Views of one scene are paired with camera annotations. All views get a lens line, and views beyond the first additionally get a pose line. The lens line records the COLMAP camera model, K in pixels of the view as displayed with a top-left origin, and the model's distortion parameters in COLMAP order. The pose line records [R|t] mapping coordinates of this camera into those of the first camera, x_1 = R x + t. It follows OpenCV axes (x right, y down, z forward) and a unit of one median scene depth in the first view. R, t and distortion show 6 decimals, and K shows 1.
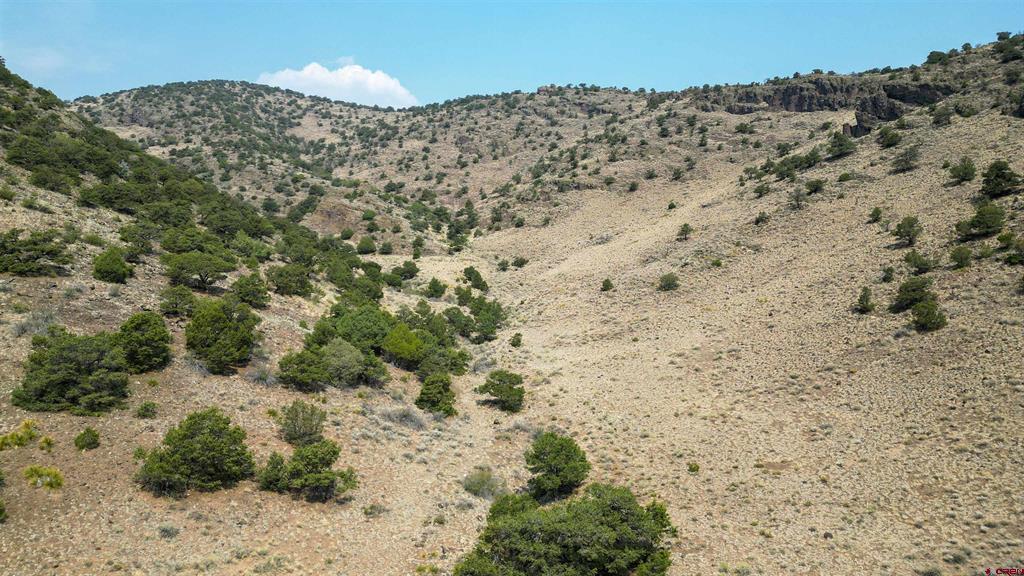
lens RADIAL K [[710.1, 0, 512.7], [0, 710.1, 276.0], [0, 0, 1]] dist [0.086301, -0.082503]
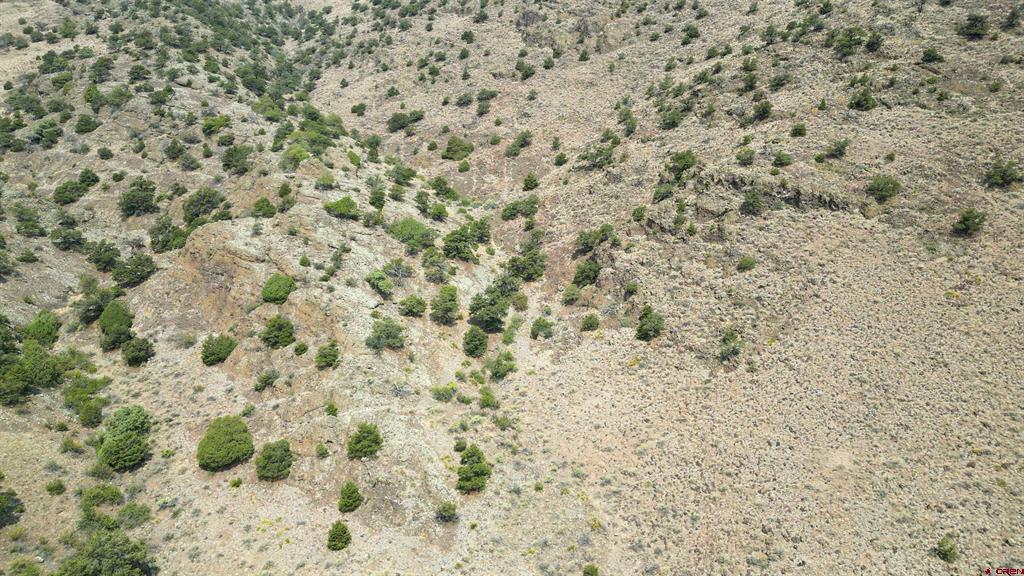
lens RADIAL K [[710.1, 0, 510.9], [0, 710.1, 271.5], [0, 0, 1]] dist [0.086301, -0.082503]
pose [[0.993300, 0.021073, -0.113624, -0.015903], [0.003487, 0.977320, 0.211739, -0.138295], [0.115509, -0.210717, 0.970699, 0.465994]]
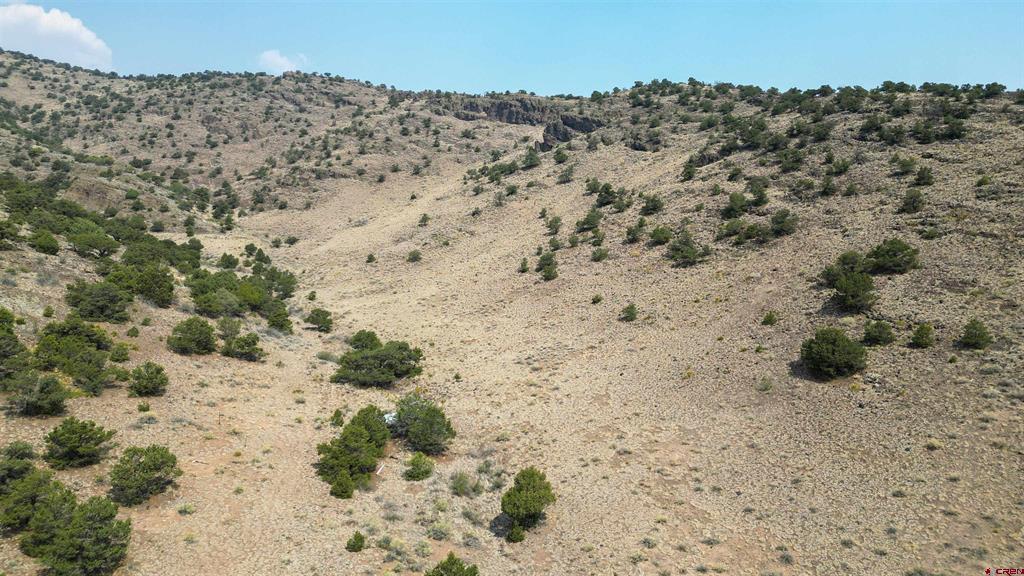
lens RADIAL K [[710.1, 0, 511.0], [0, 710.1, 269.7], [0, 0, 1]] dist [0.086301, -0.082503]
pose [[0.934692, -0.007134, 0.355386, -0.043246], [-0.001535, 0.999708, 0.024108, 0.000507], [-0.355455, -0.023079, 0.934409, -0.163576]]
